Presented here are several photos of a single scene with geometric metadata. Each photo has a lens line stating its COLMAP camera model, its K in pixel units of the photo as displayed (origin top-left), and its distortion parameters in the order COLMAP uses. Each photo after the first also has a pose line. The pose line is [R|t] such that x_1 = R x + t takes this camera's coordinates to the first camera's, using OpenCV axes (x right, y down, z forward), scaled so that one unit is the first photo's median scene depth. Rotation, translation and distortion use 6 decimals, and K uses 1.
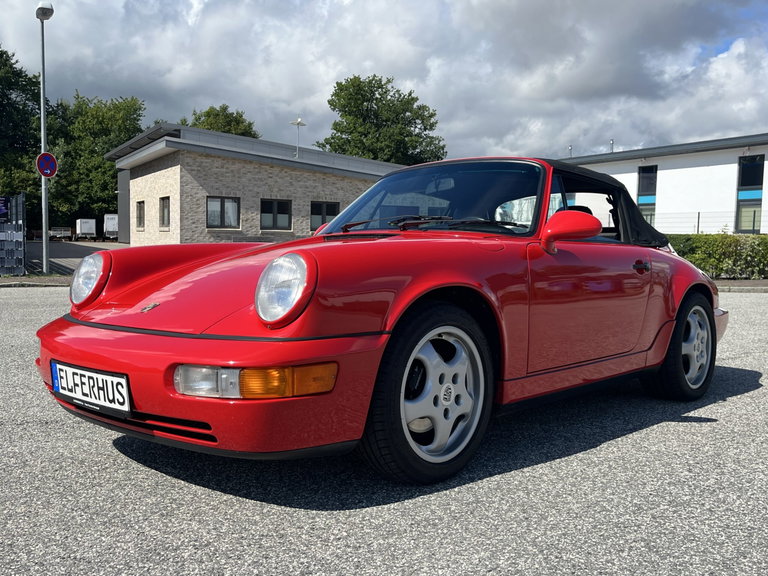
lens RADIAL K [[741.8, 0, 382.8], [0, 741.8, 291.0], [0, 0, 1]] dist [0.010716, 0.000000]
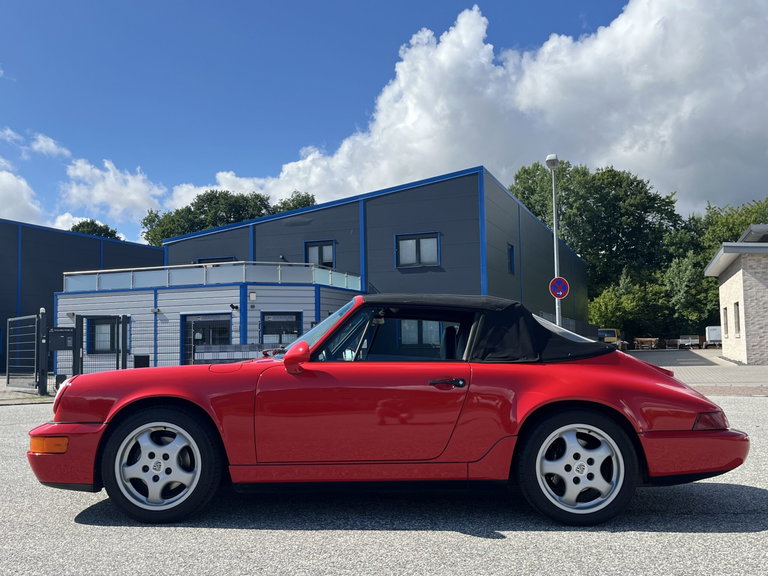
lens RADIAL K [[736.4, 0, 388.7], [0, 736.4, 287.7], [0, 0, 1]] dist [0.020149, 0.000000]
pose [[0.654096, -0.090776, -0.750945, 0.168231], [-0.020784, 0.990241, -0.137807, -0.003056], [0.756126, 0.105747, 0.645826, 0.033551]]
